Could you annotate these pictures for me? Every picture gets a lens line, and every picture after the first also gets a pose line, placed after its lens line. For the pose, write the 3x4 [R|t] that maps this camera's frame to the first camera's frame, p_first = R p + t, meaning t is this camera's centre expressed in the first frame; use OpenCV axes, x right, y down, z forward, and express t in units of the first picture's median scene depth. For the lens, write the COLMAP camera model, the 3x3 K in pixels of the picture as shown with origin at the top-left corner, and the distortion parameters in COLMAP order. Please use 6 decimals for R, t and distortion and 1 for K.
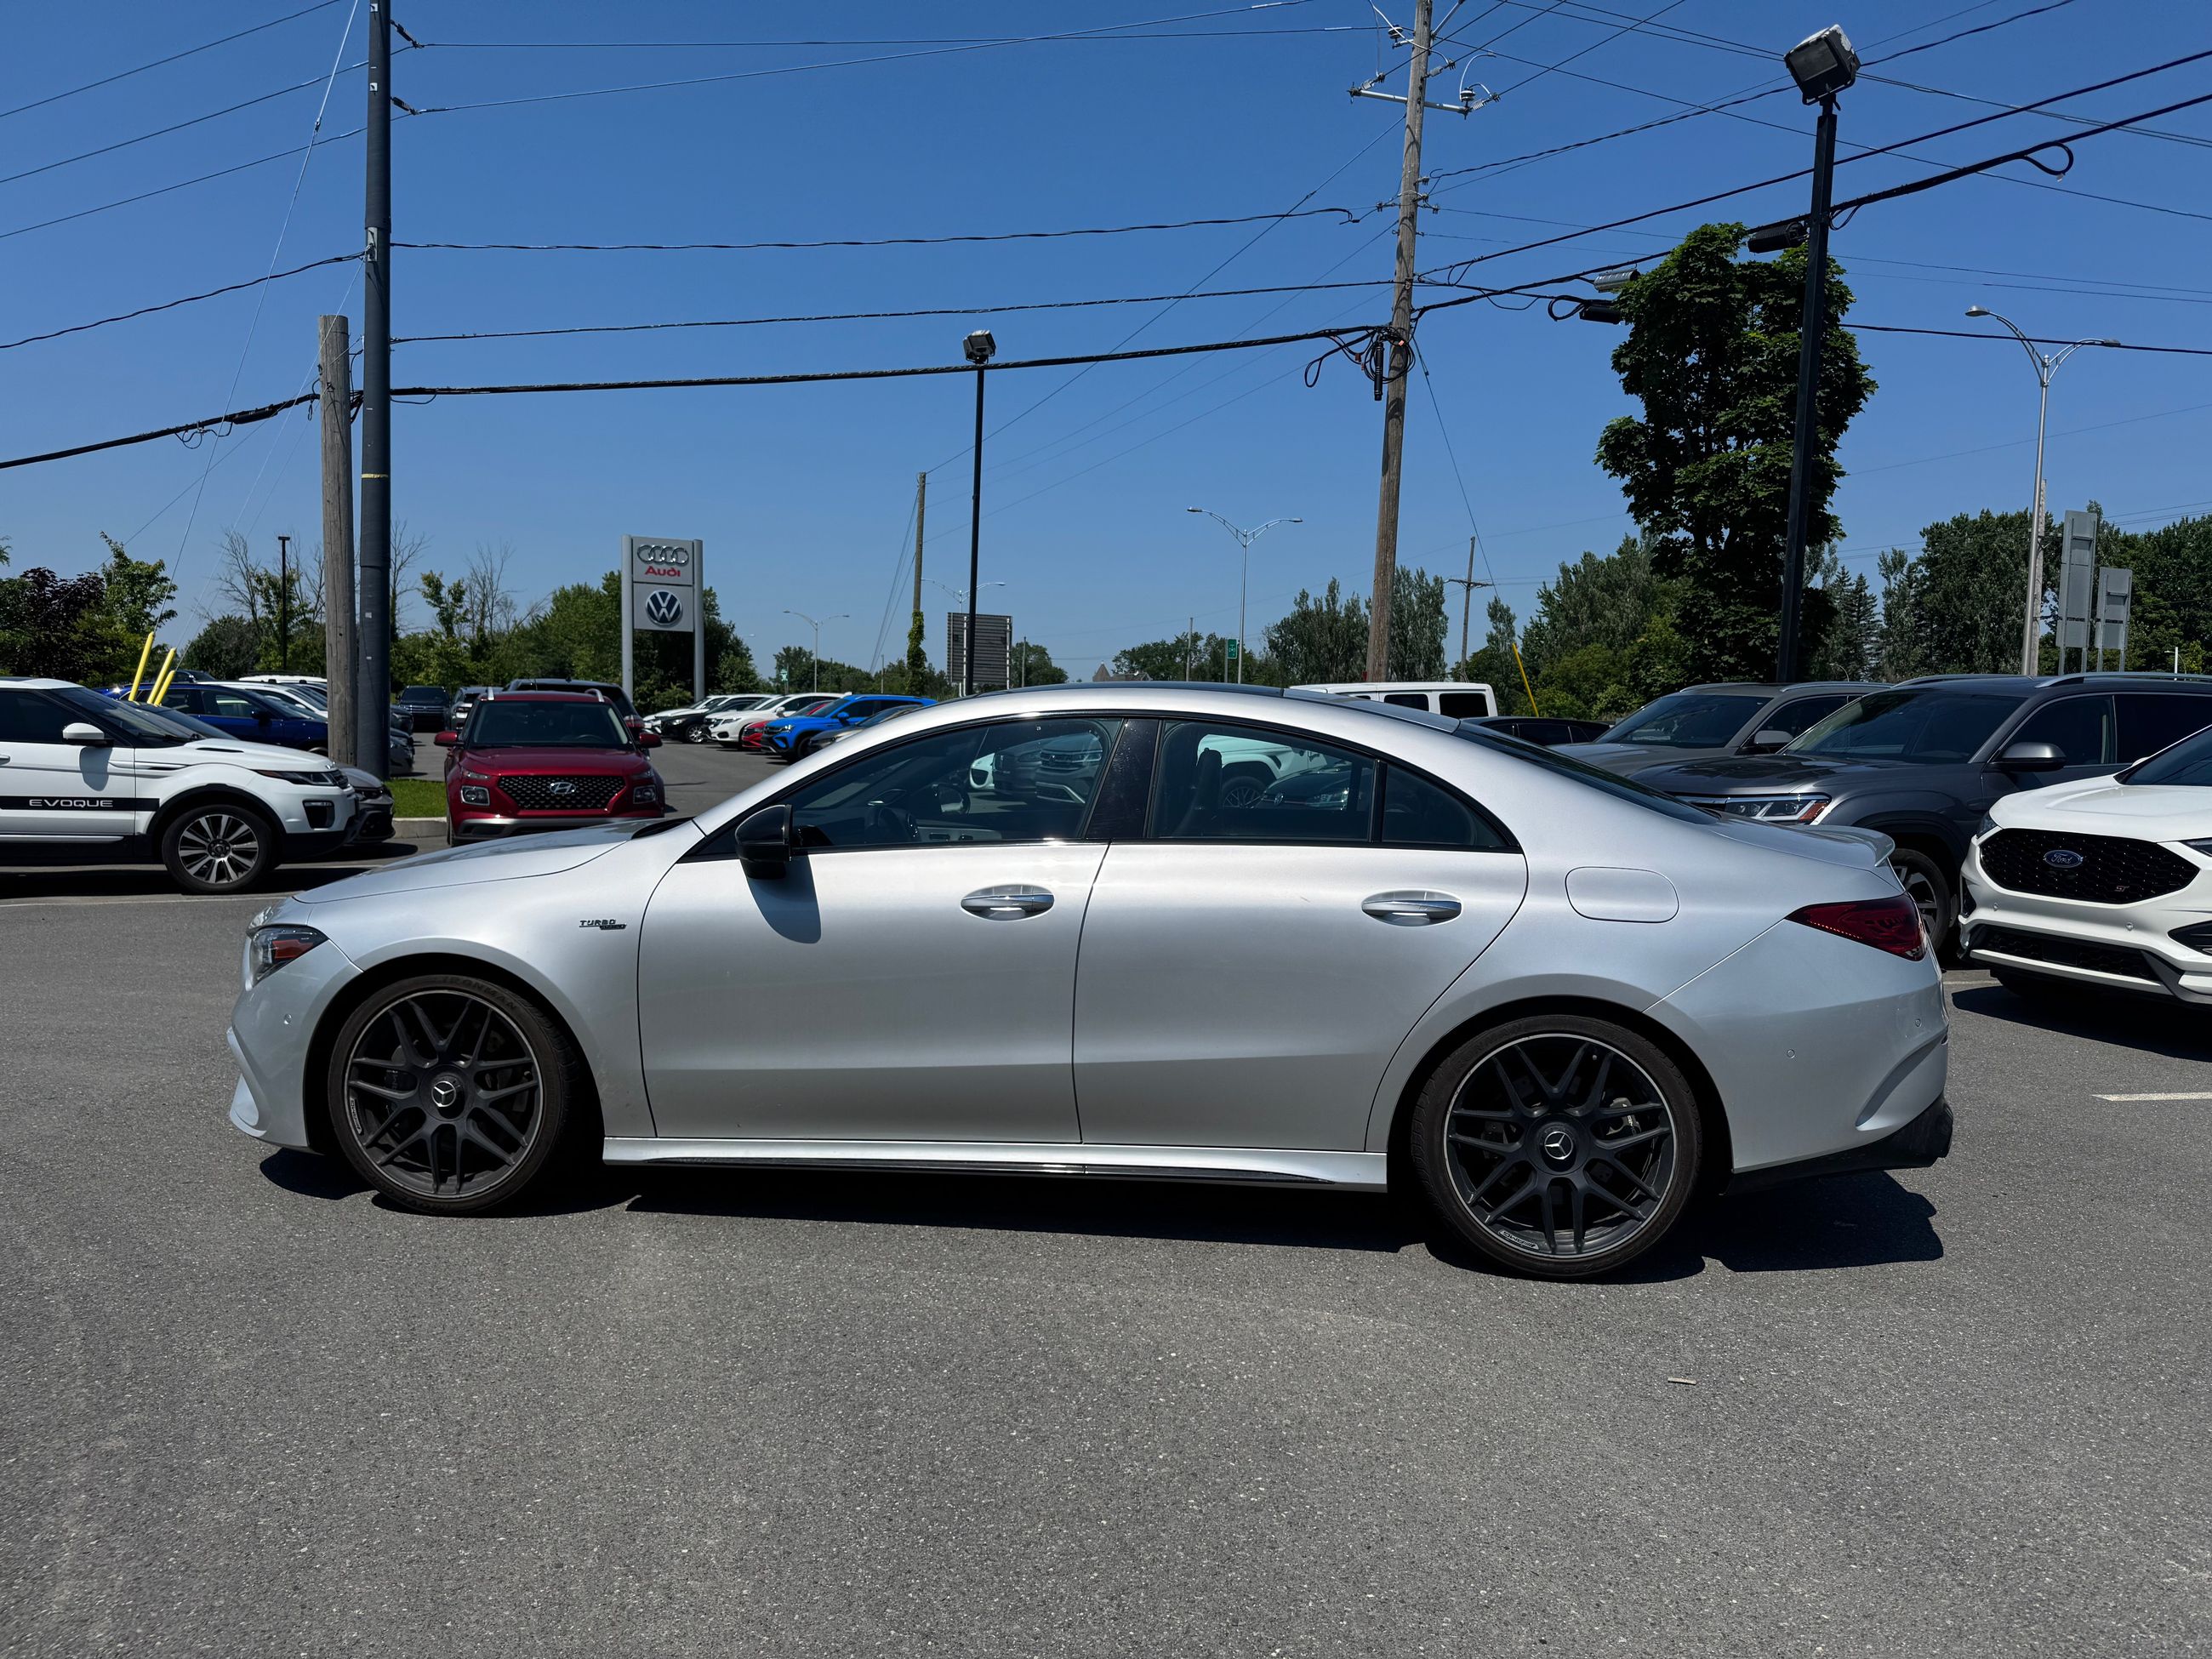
lens RADIAL K [[1554.5, 0, 1102.9], [0, 1554.5, 855.3], [0, 0, 1]] dist [-0.005944, -0.011814]
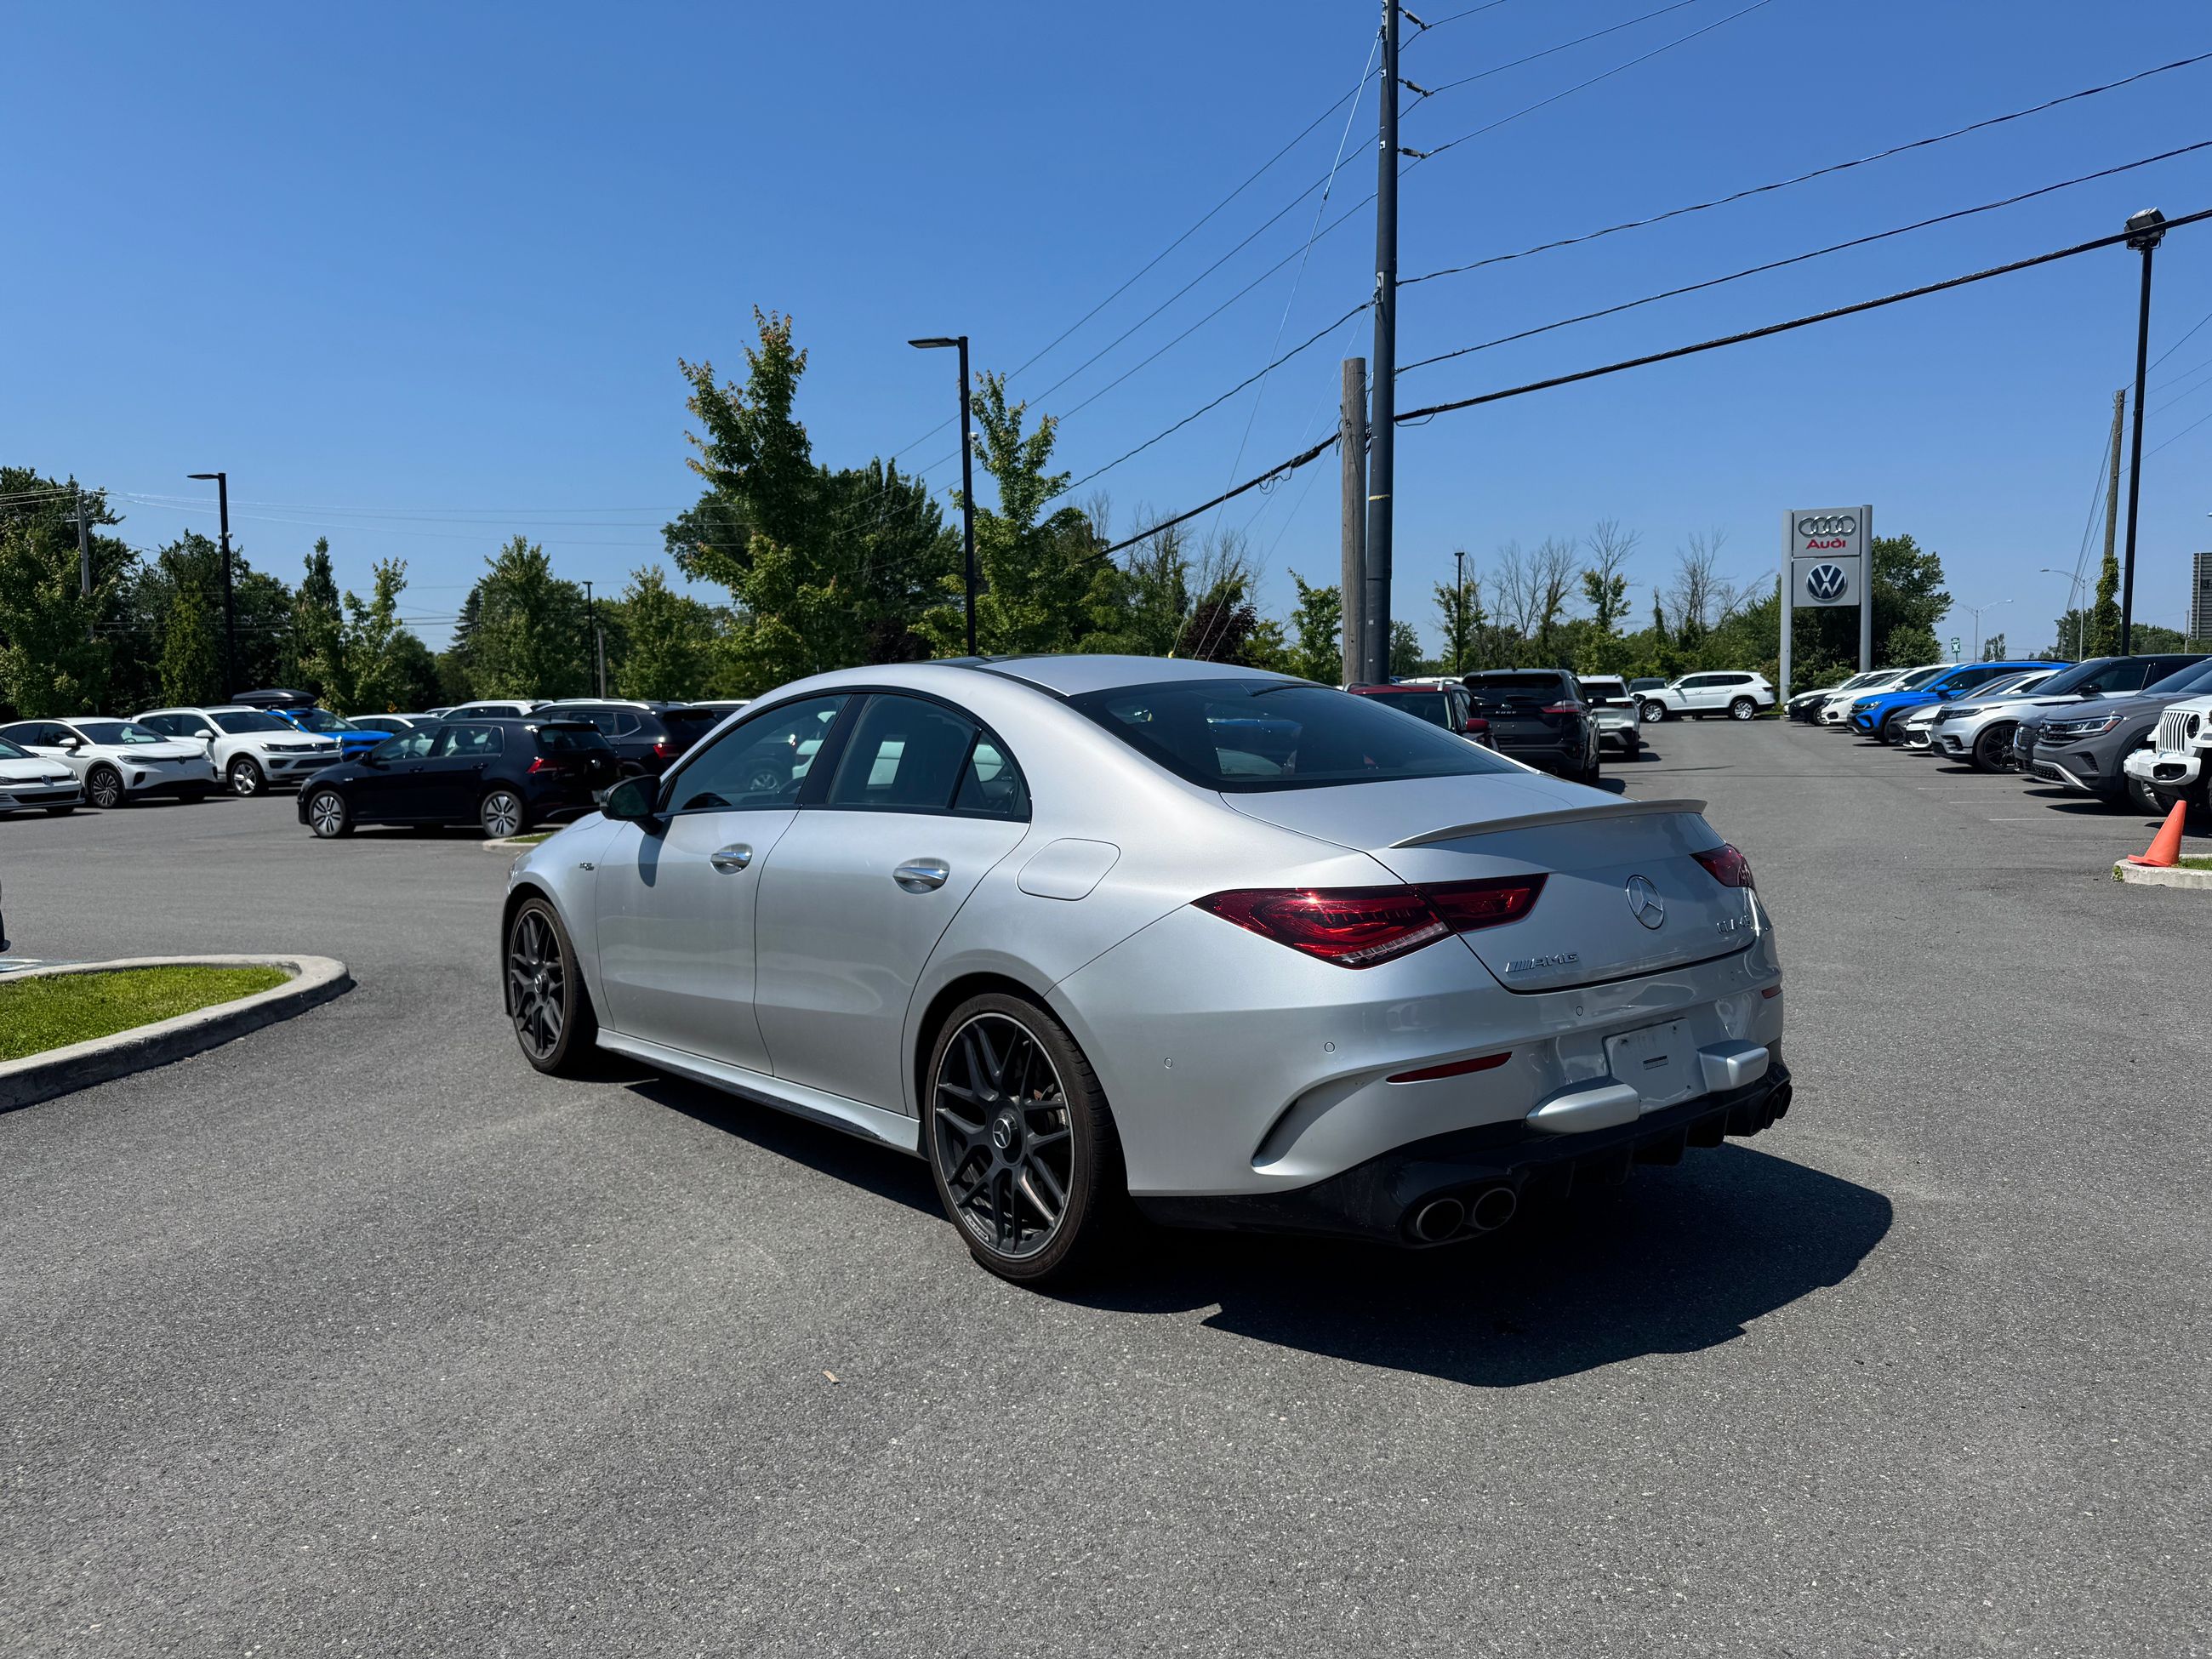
lens RADIAL K [[1525.4, 0, 1088.5], [0, 1525.4, 843.4], [0, 0, 1]] dist [0.039919, -0.038381]
pose [[0.720345, 0.022115, -0.693263, 0.152111], [-0.021622, 0.999722, 0.009424, 0.000325], [0.693279, 0.008201, 0.720623, 0.058520]]
